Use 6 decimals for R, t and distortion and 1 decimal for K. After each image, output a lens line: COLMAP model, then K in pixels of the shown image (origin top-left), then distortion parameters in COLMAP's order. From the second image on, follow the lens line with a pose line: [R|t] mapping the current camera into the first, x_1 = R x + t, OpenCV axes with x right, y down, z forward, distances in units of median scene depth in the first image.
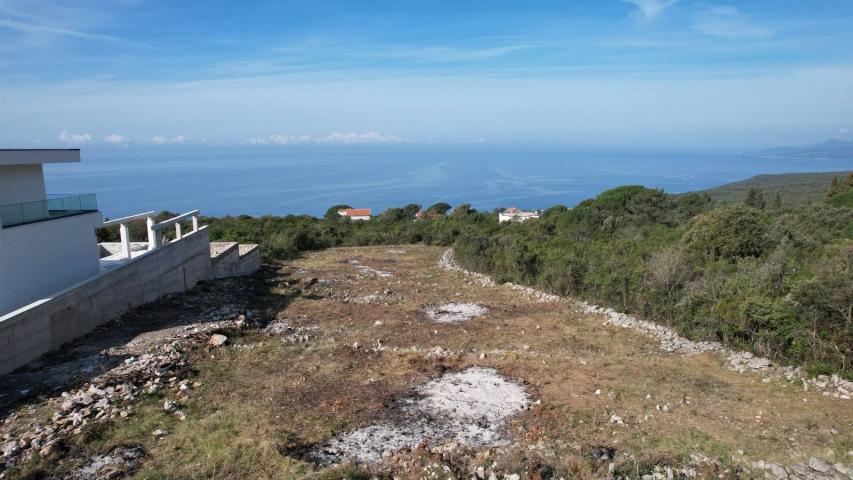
lens RADIAL K [[547.5, 0, 428.7], [0, 547.5, 243.8], [0, 0, 1]] dist [-0.077930, 0.070220]
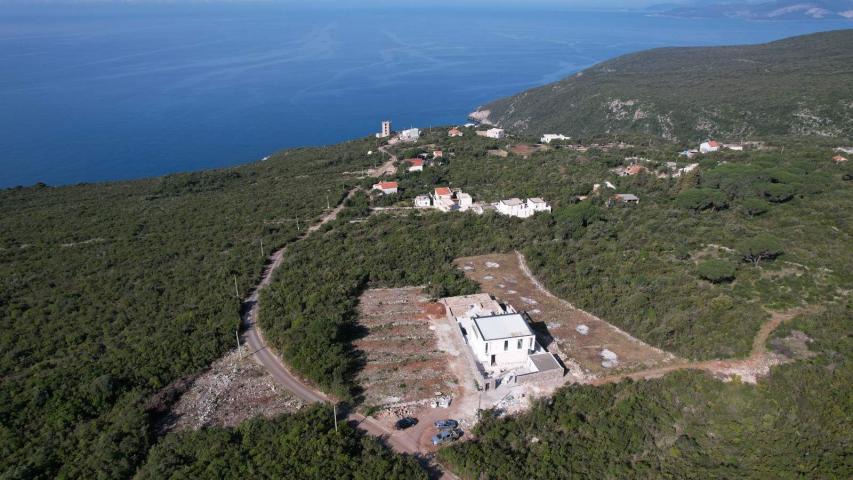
lens RADIAL K [[547.5, 0, 428.4], [0, 547.5, 247.0], [0, 0, 1]] dist [-0.077930, 0.070220]
pose [[0.981075, -0.080022, 0.176321, -1.234320], [0.034004, 0.967657, 0.249966, -1.080910], [-0.190621, -0.239239, 0.952065, -1.832211]]
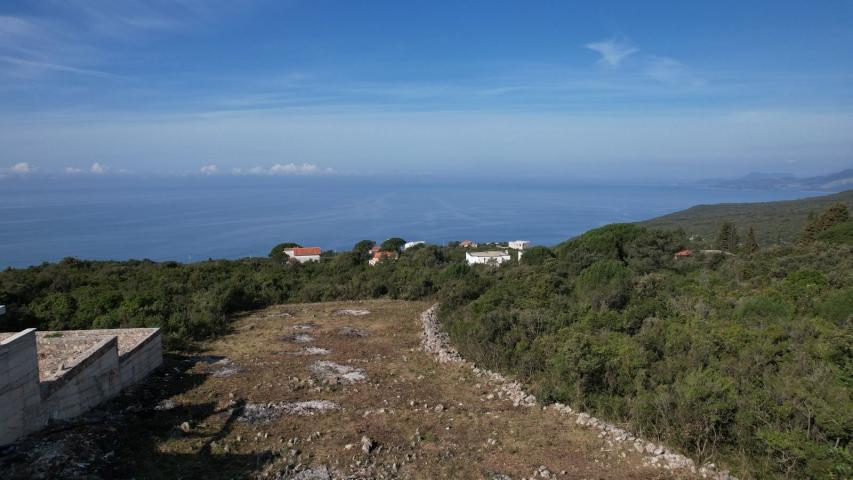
lens RADIAL K [[547.5, 0, 427.4], [0, 547.5, 242.7], [0, 0, 1]] dist [-0.077930, 0.070220]
pose [[0.995808, -0.008974, 0.091025, -0.049969], [0.014333, 0.998191, -0.058393, -0.066385], [-0.090336, 0.059453, 0.994135, 0.341220]]
